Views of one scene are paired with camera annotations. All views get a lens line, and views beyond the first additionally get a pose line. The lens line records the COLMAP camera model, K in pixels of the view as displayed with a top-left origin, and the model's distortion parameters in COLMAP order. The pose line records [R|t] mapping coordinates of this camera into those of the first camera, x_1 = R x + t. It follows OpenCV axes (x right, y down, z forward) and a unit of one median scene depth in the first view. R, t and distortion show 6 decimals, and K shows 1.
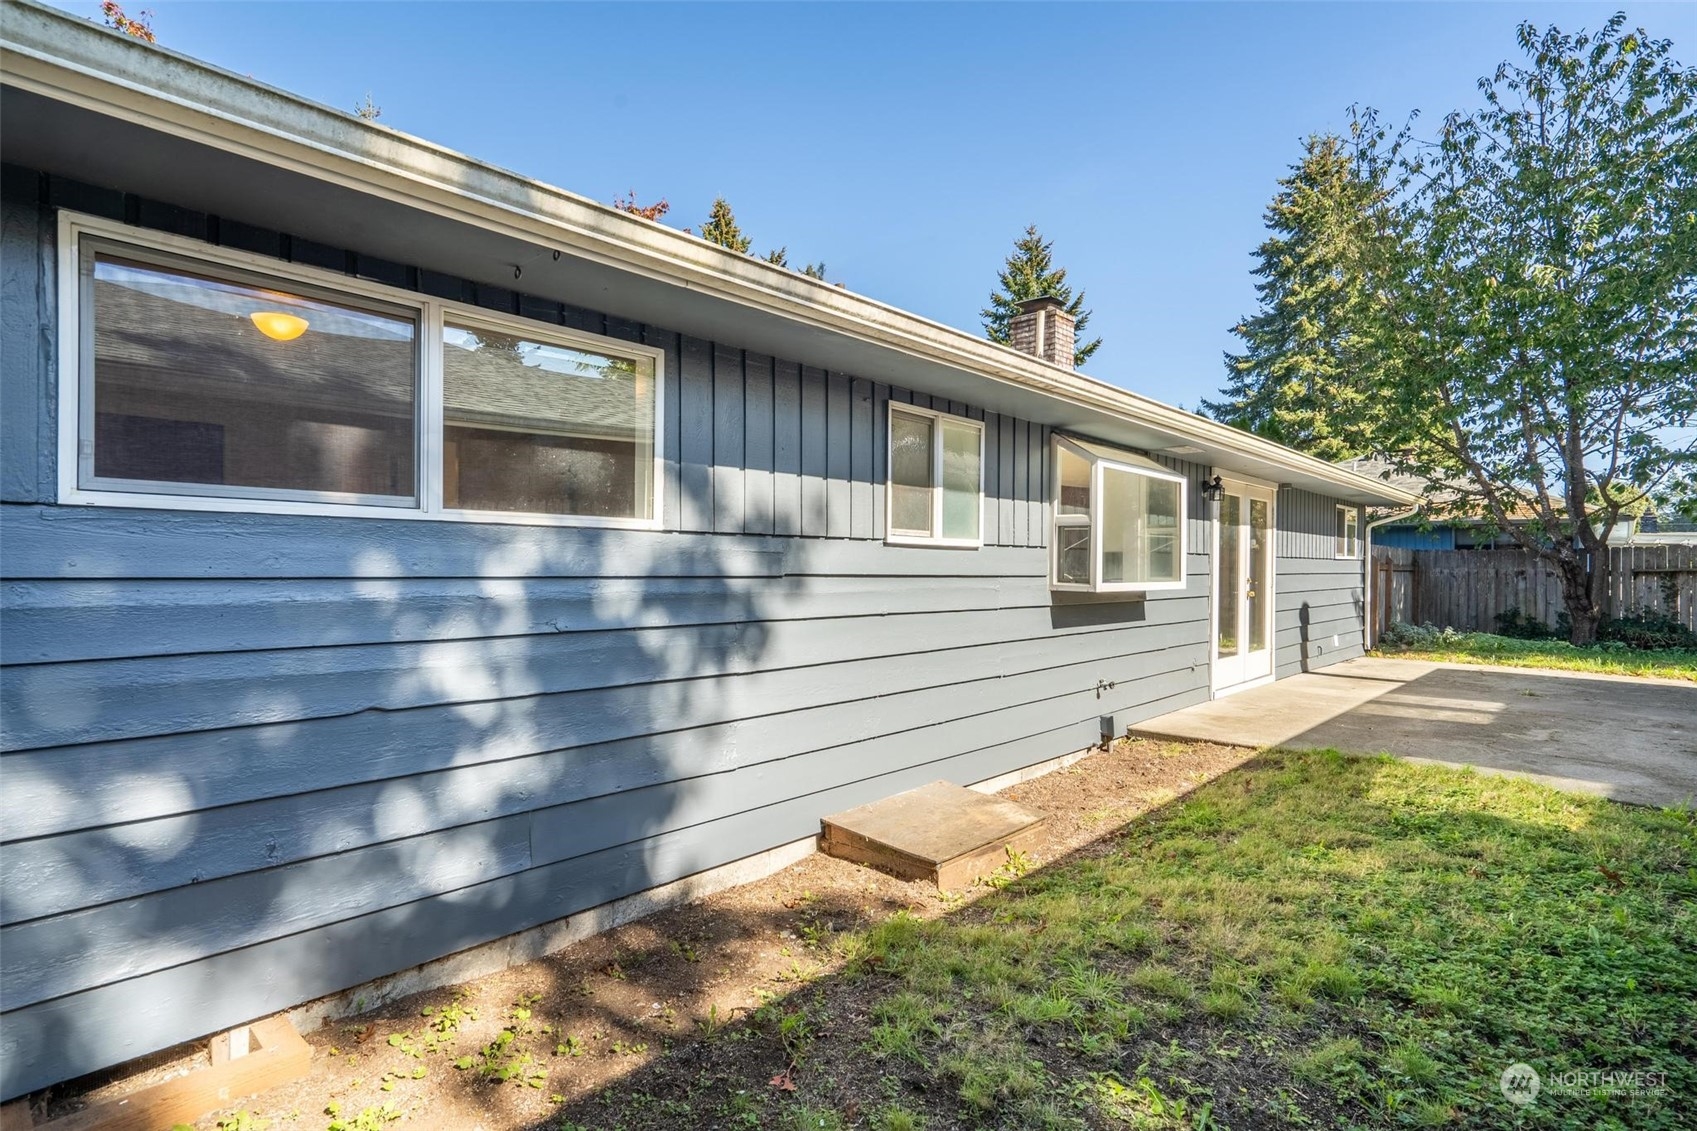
lens RADIAL K [[860.3, 0, 841.6], [0, 860.3, 564.0], [0, 0, 1]] dist [0.002938, -0.000437]
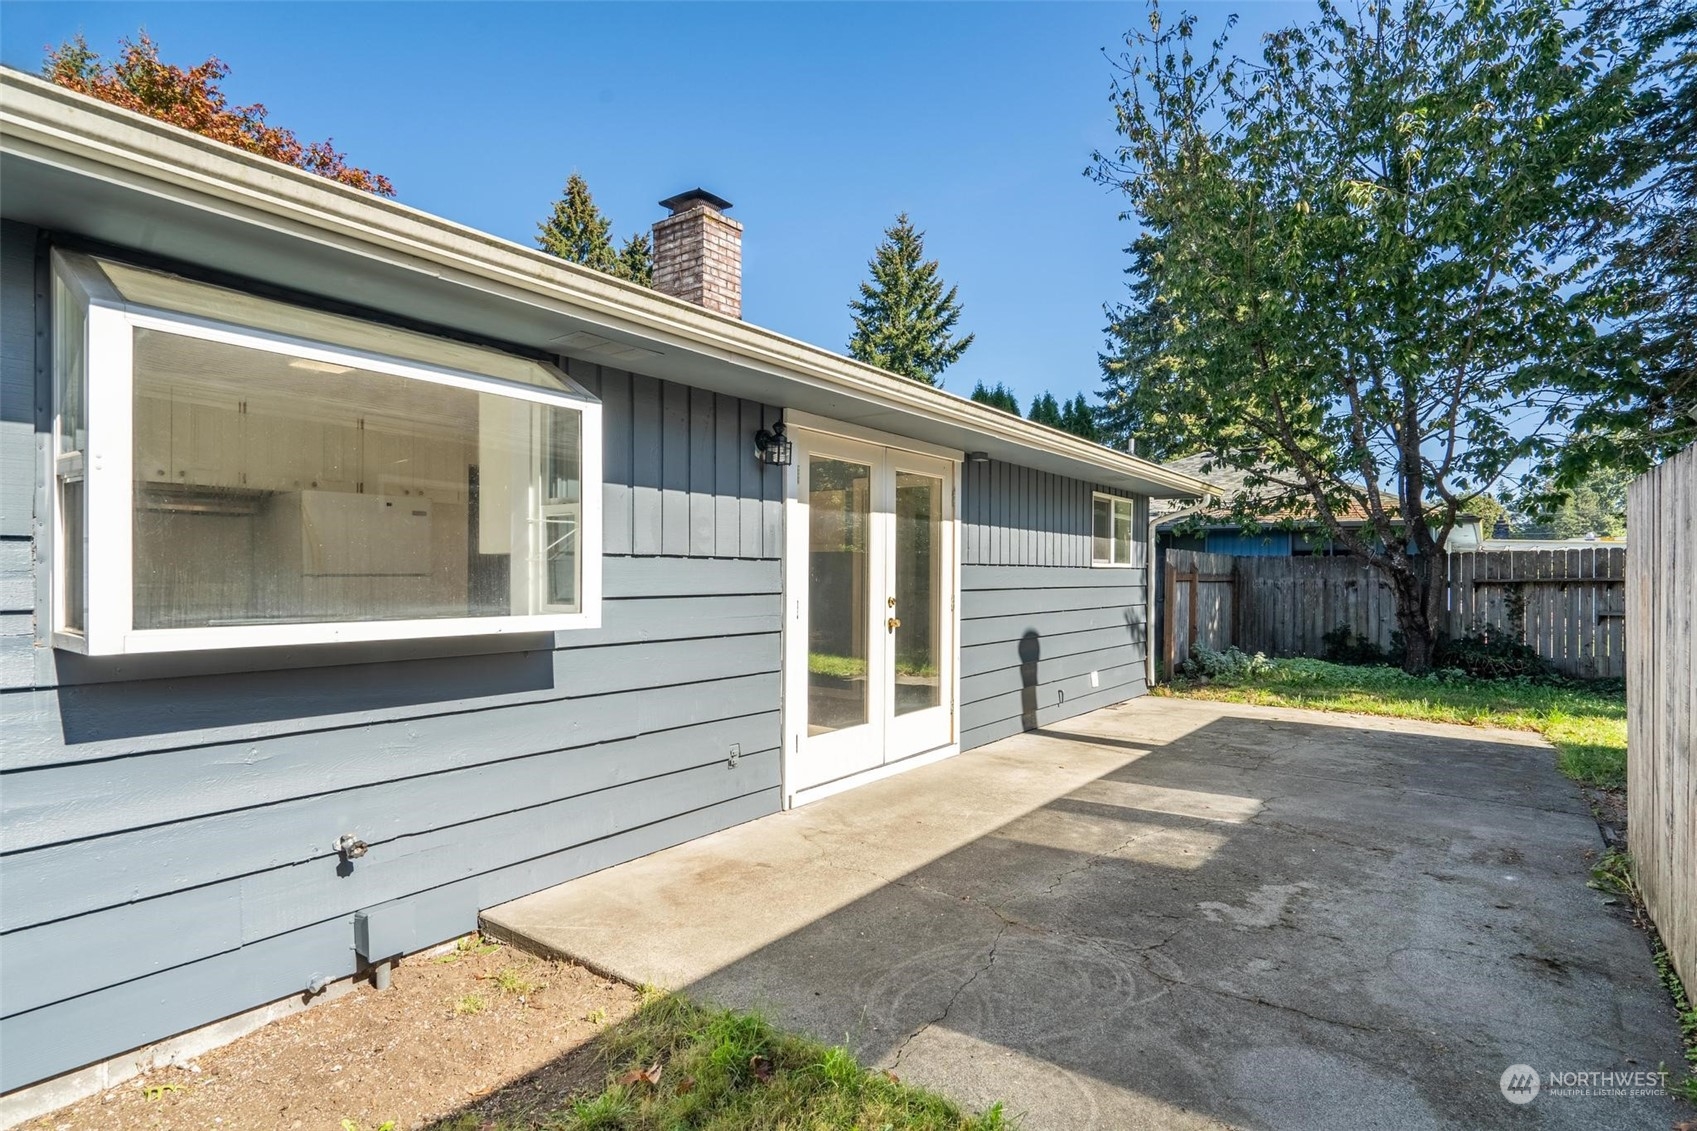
lens RADIAL K [[860.3, 0, 852.7], [0, 860.3, 573.0], [0, 0, 1]] dist [0.002938, -0.000437]
pose [[0.994565, -0.001330, 0.104109, 0.219576], [0.001239, 0.999999, 0.000947, -0.001448], [-0.104110, -0.000813, 0.994565, 0.220856]]
